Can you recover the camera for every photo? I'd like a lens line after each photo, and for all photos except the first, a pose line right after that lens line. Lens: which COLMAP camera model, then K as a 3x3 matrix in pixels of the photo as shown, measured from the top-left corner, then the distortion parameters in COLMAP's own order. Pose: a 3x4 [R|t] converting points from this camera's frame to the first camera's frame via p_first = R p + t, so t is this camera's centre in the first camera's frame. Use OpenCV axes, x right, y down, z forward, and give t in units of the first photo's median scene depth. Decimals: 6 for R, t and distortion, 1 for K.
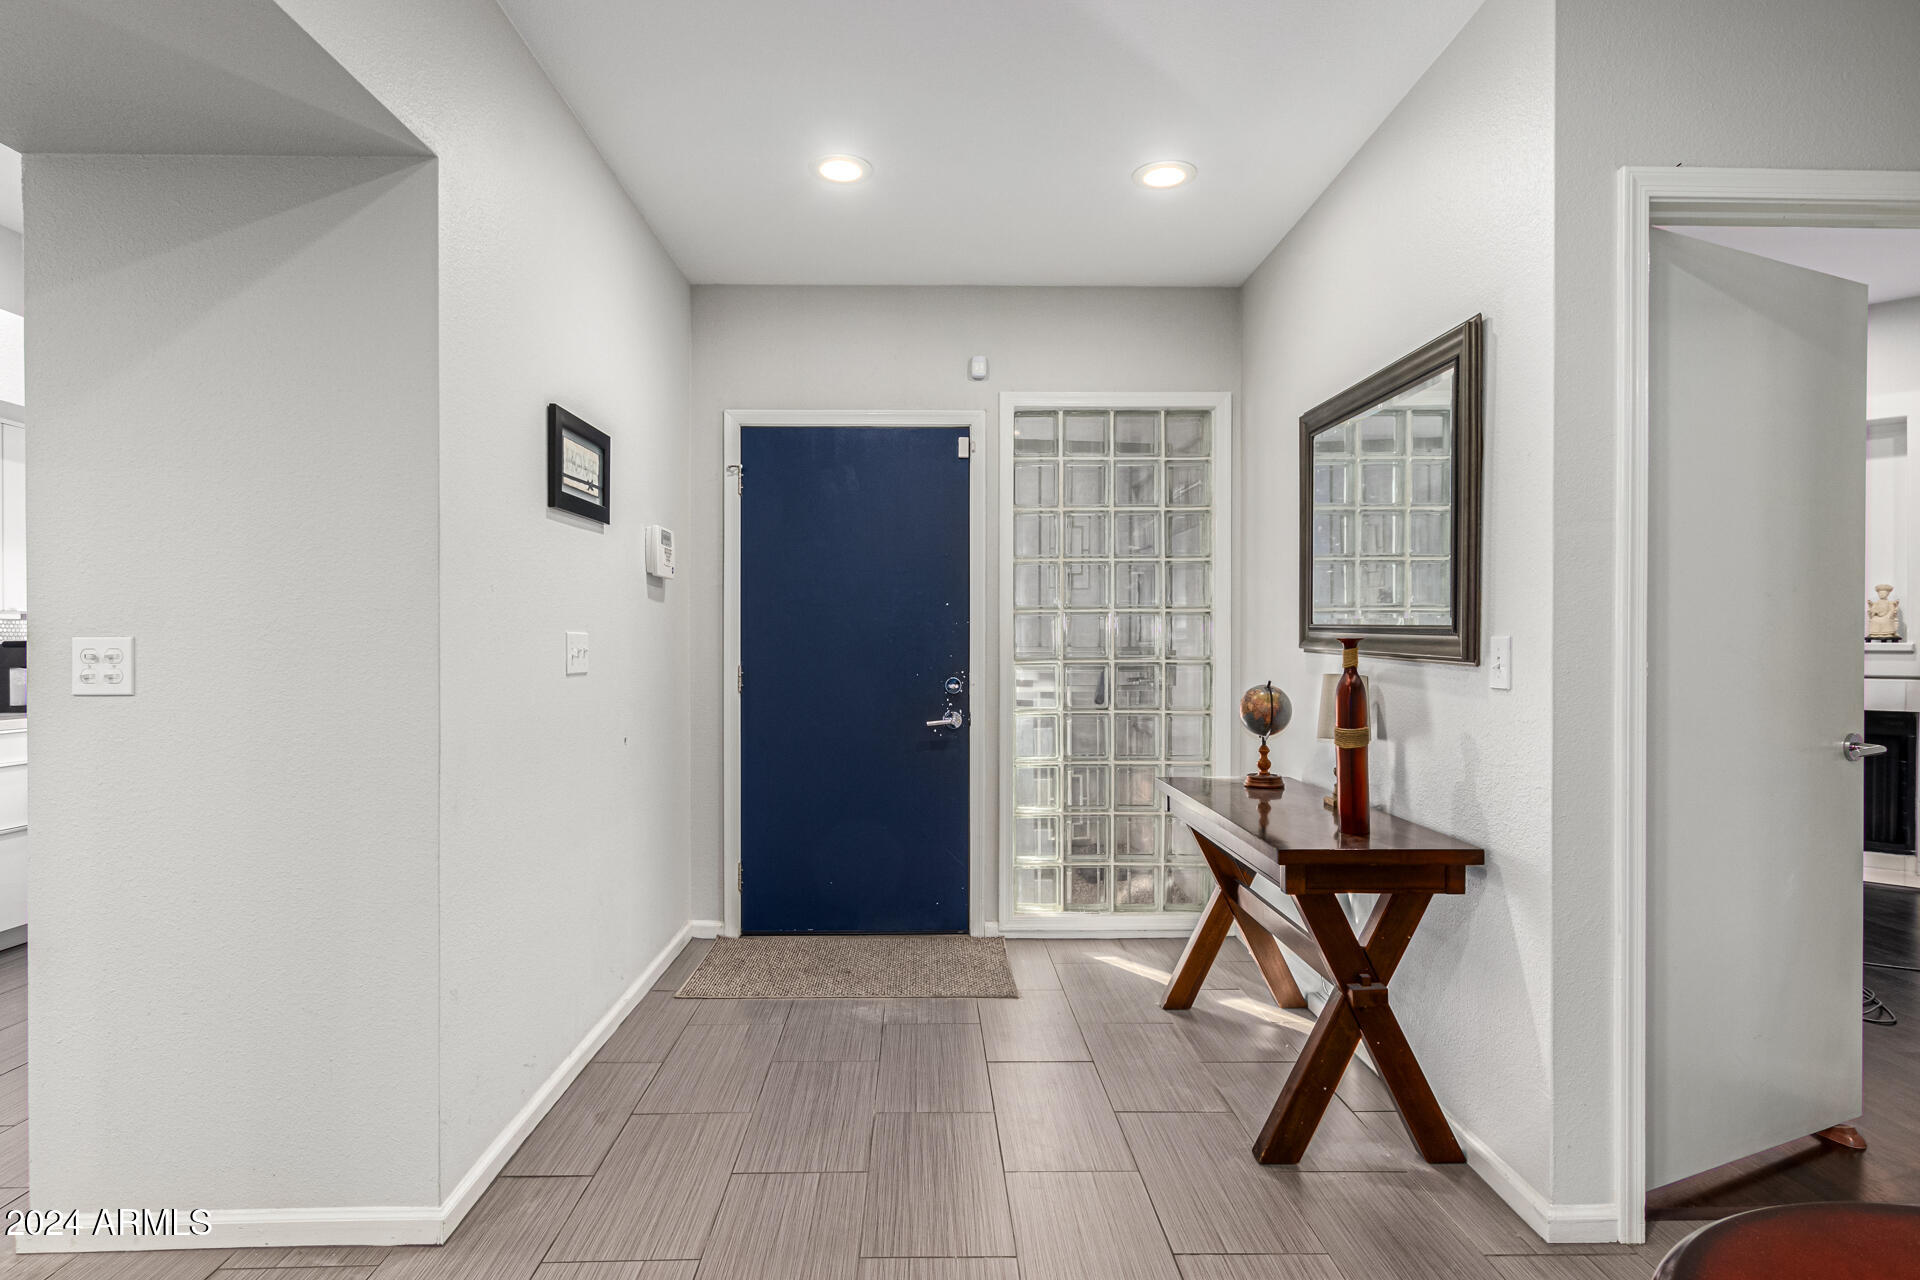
lens RADIAL K [[1027.7, 0, 954.4], [0, 1027.7, 644.7], [0, 0, 1]] dist [0.001140, 0.000055]
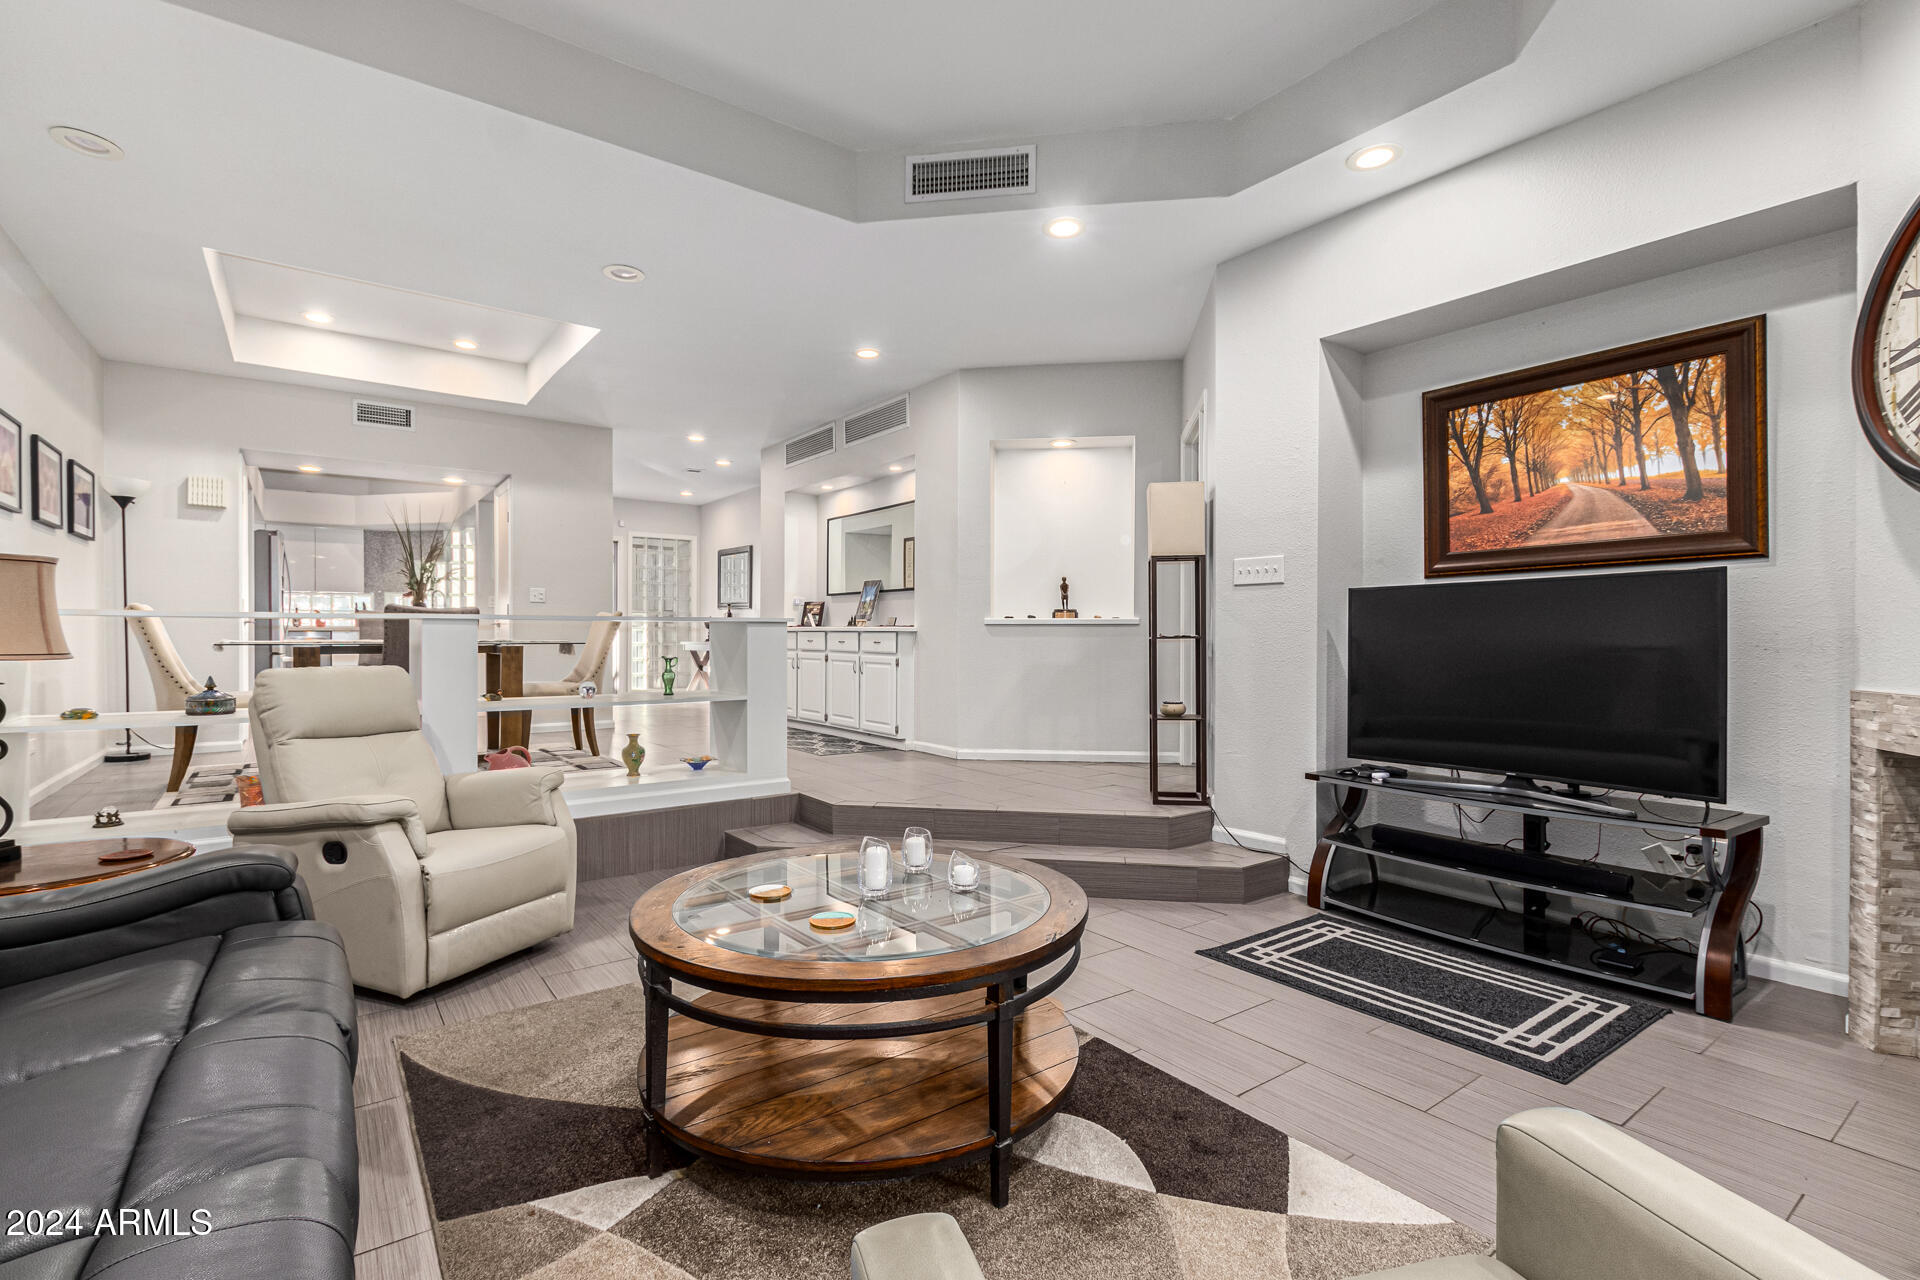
lens RADIAL K [[888.7, 0, 956.1], [0, 888.7, 635.1], [0, 0, 1]] dist [0.001753, -0.000153]
pose [[0.816310, 0.003275, 0.577605, -0.744749], [-0.001071, 0.999991, -0.004157, 0.099818], [-0.577613, 0.002775, 0.816306, -1.948450]]
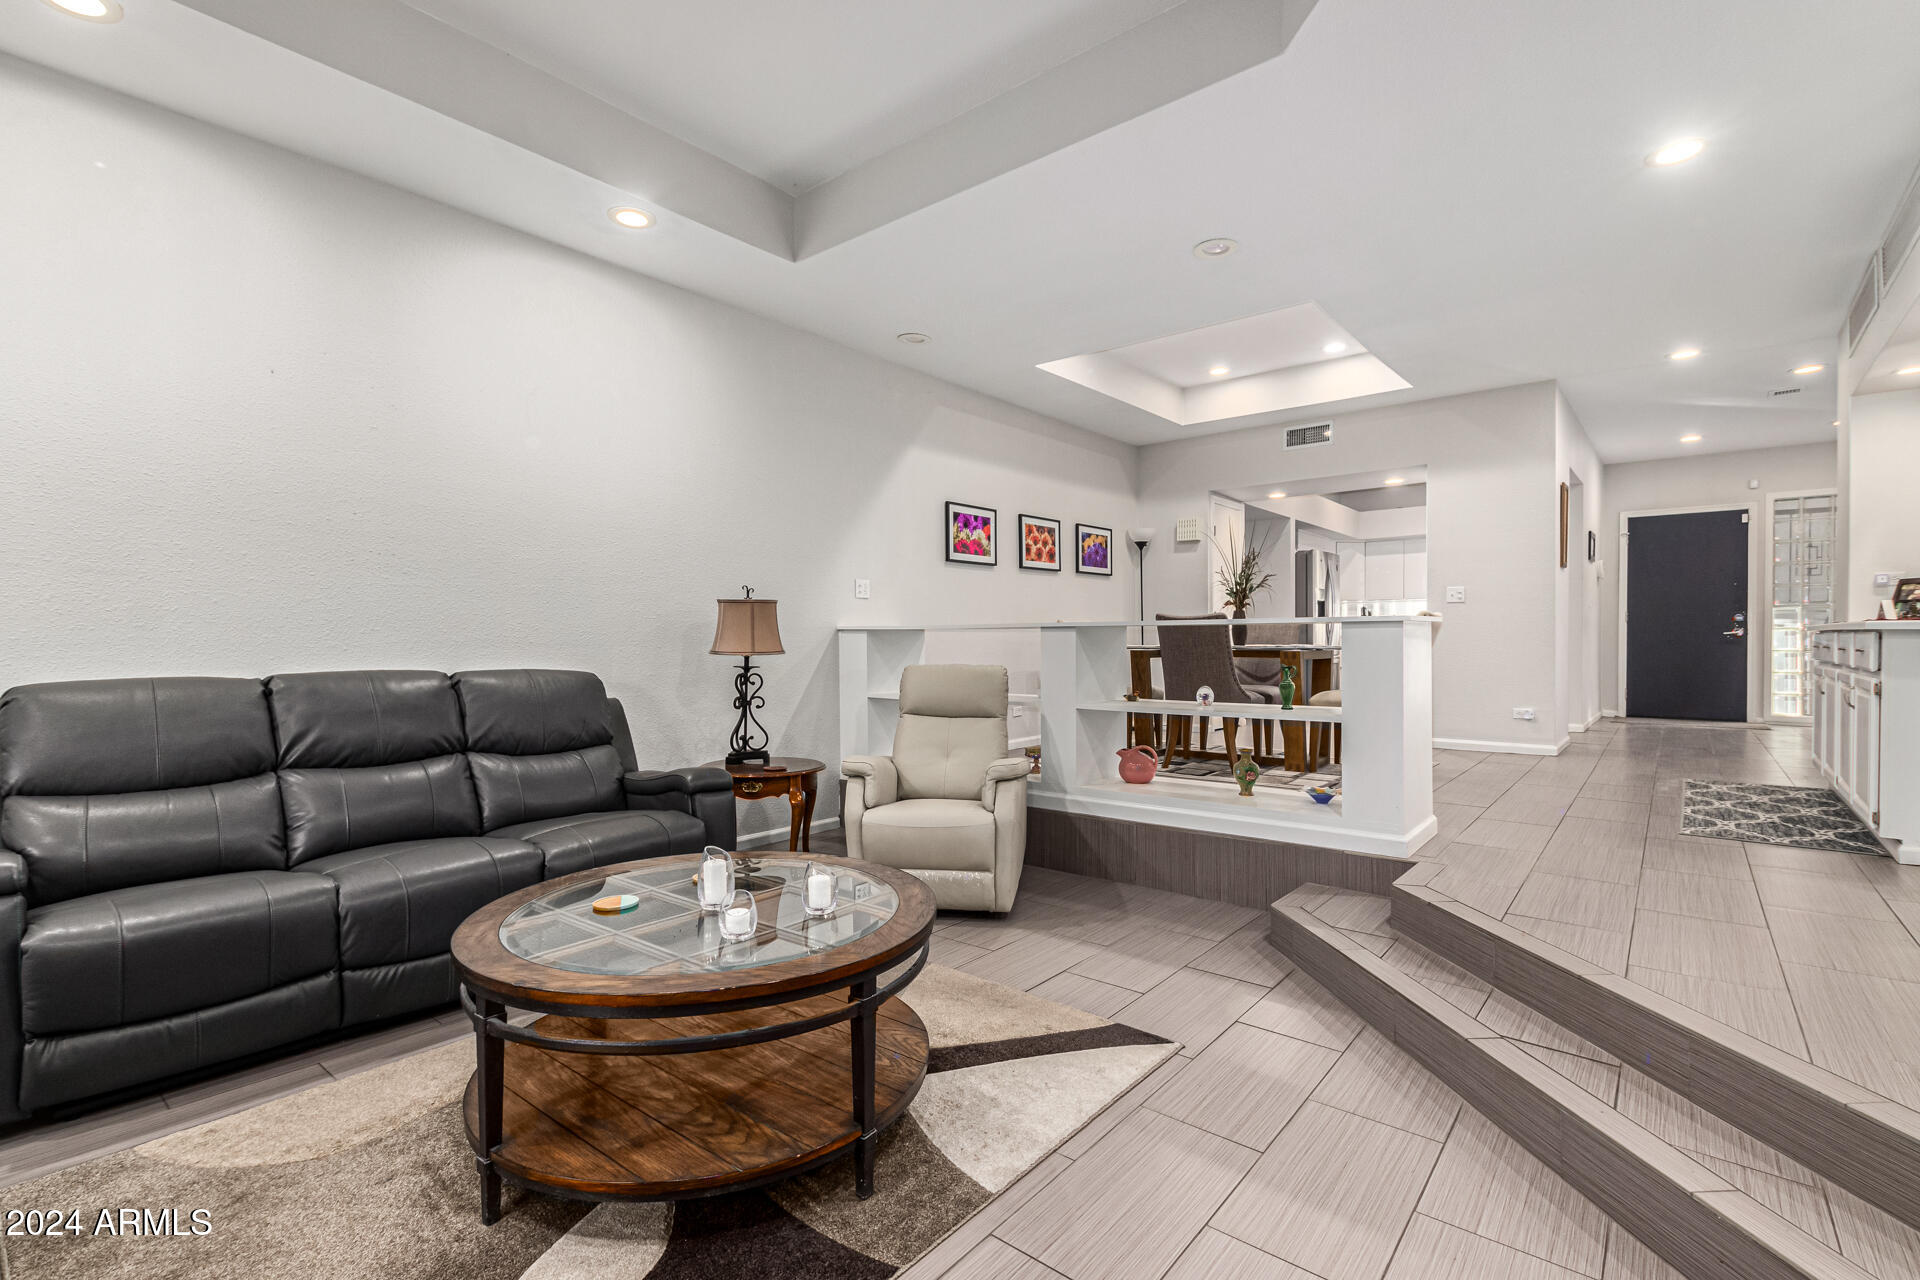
lens RADIAL K [[869.9, 0, 952.7], [0, 869.9, 643.7], [0, 0, 1]] dist [0.003292, -0.001523]
pose [[0.747962, 0.004872, -0.663724, -0.023274], [-0.002997, 0.999988, 0.003963, 0.098329], [0.663735, -0.000975, 0.747967, -1.759487]]
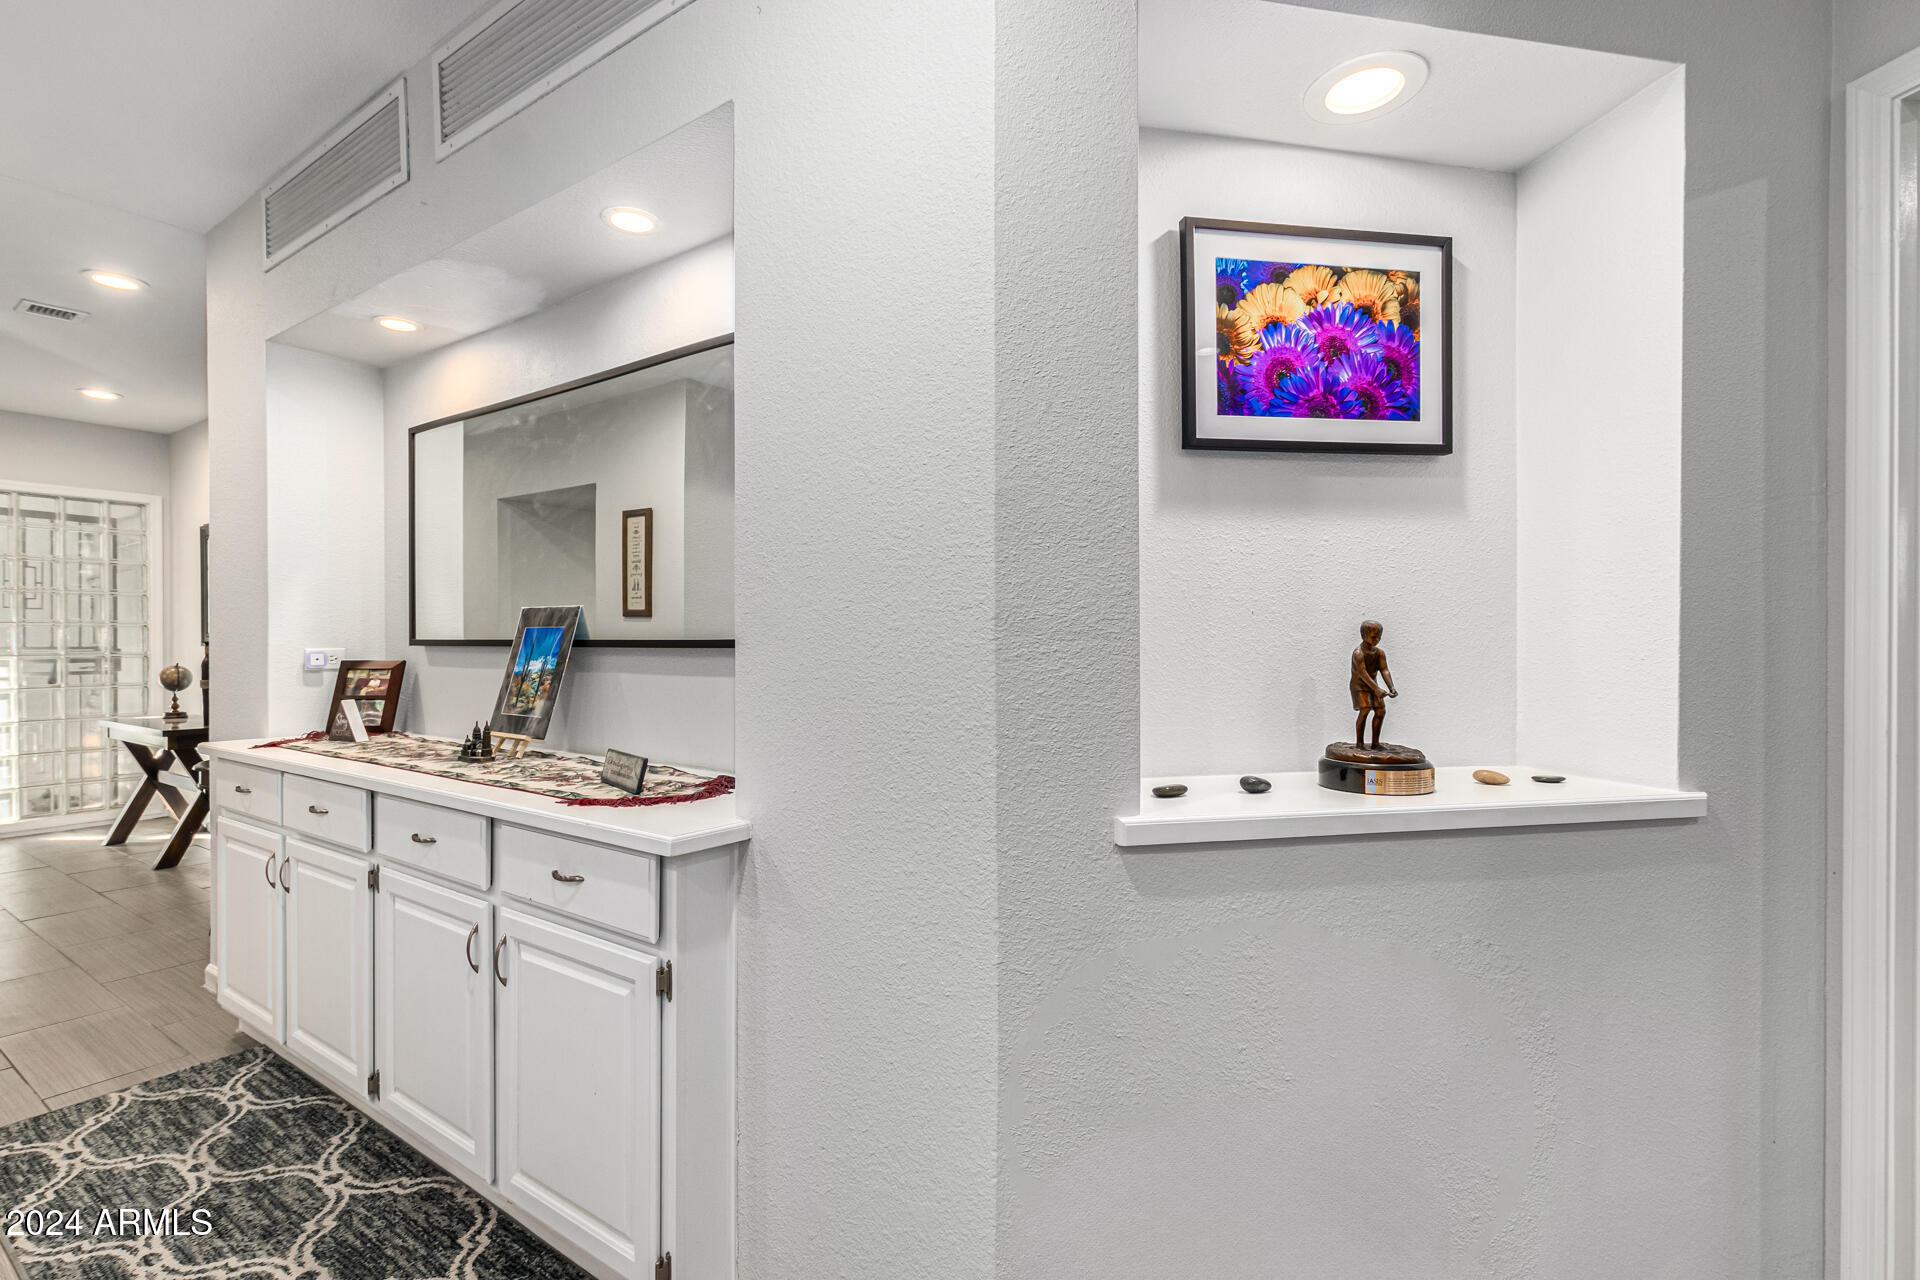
lens RADIAL K [[869.9, 0, 952.7], [0, 869.9, 643.7], [0, 0, 1]] dist [0.003292, -0.001523]
pose [[0.583819, -0.005352, 0.811866, -0.137611], [0.006023, 0.999979, 0.002261, 0.002584], [-0.811862, 0.003570, 0.583839, -0.903079]]
